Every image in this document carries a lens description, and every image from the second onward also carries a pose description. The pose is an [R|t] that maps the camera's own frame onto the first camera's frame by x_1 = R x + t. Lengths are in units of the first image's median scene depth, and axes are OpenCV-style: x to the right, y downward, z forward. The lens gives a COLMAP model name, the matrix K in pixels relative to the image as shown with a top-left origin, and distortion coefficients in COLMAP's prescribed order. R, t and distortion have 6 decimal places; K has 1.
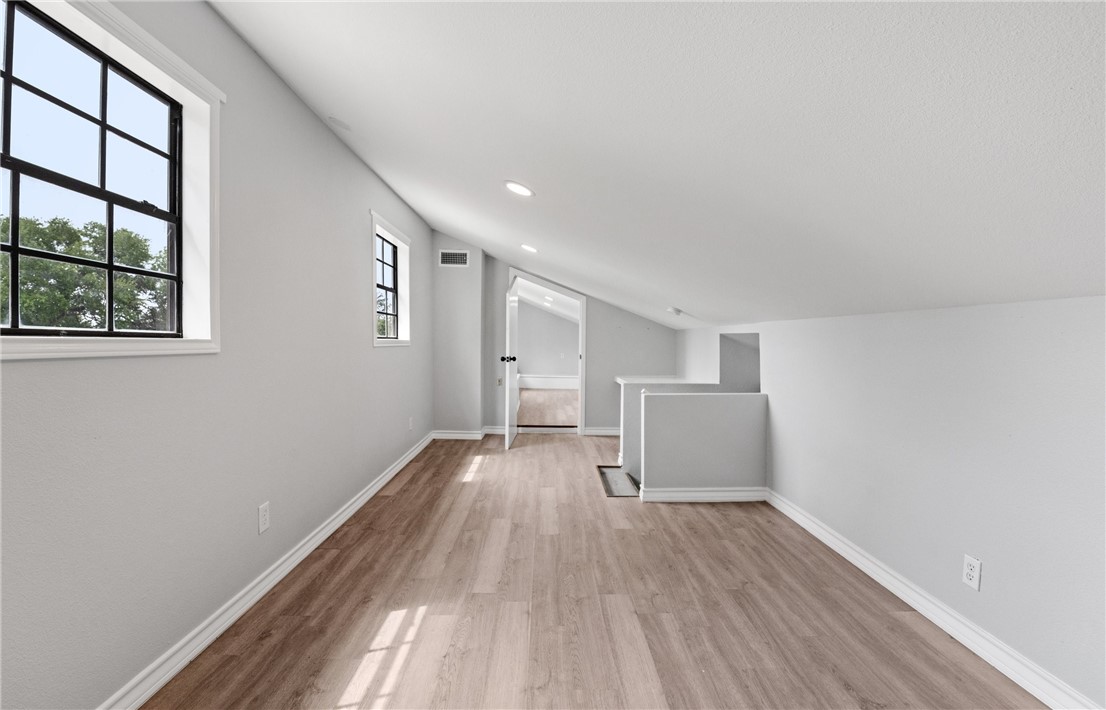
lens RADIAL K [[473.4, 0, 552.9], [0, 473.4, 341.4], [0, 0, 1]] dist [-0.000091, -0.009212]
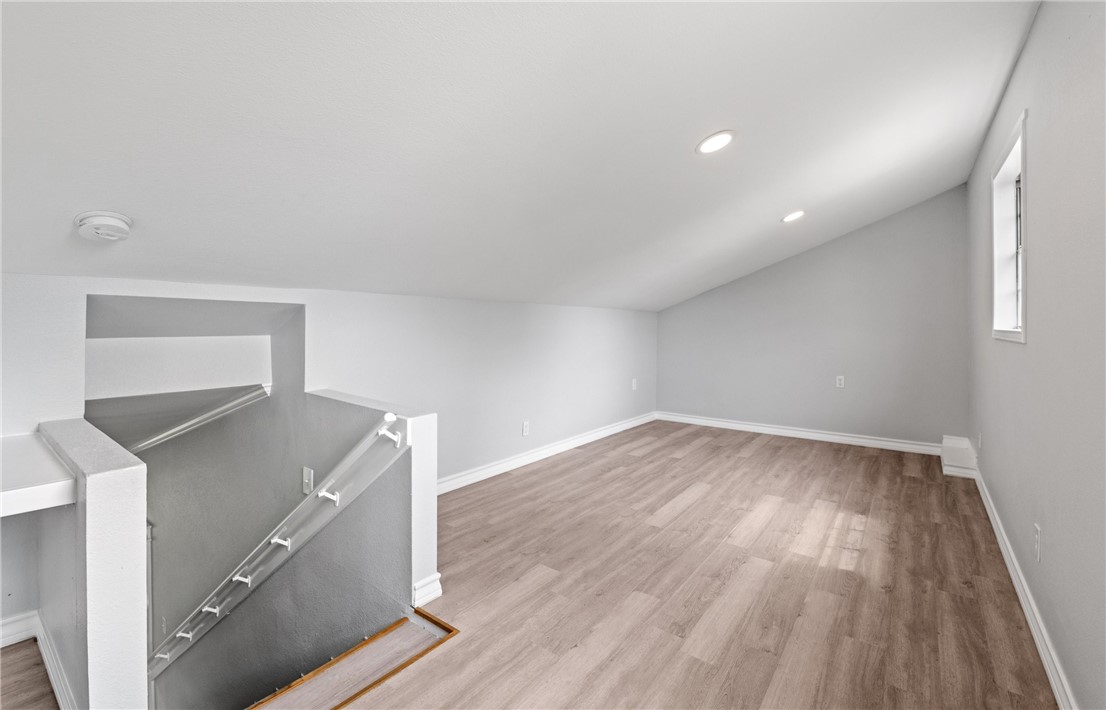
lens RADIAL K [[473.4, 0, 552.9], [0, 473.4, 341.4], [0, 0, 1]] dist [-0.000091, -0.009212]
pose [[-0.783830, -0.050017, 0.618958, -0.382284], [-0.023064, 0.998408, 0.051472, -0.010284], [-0.620547, 0.026070, -0.783736, 1.966110]]
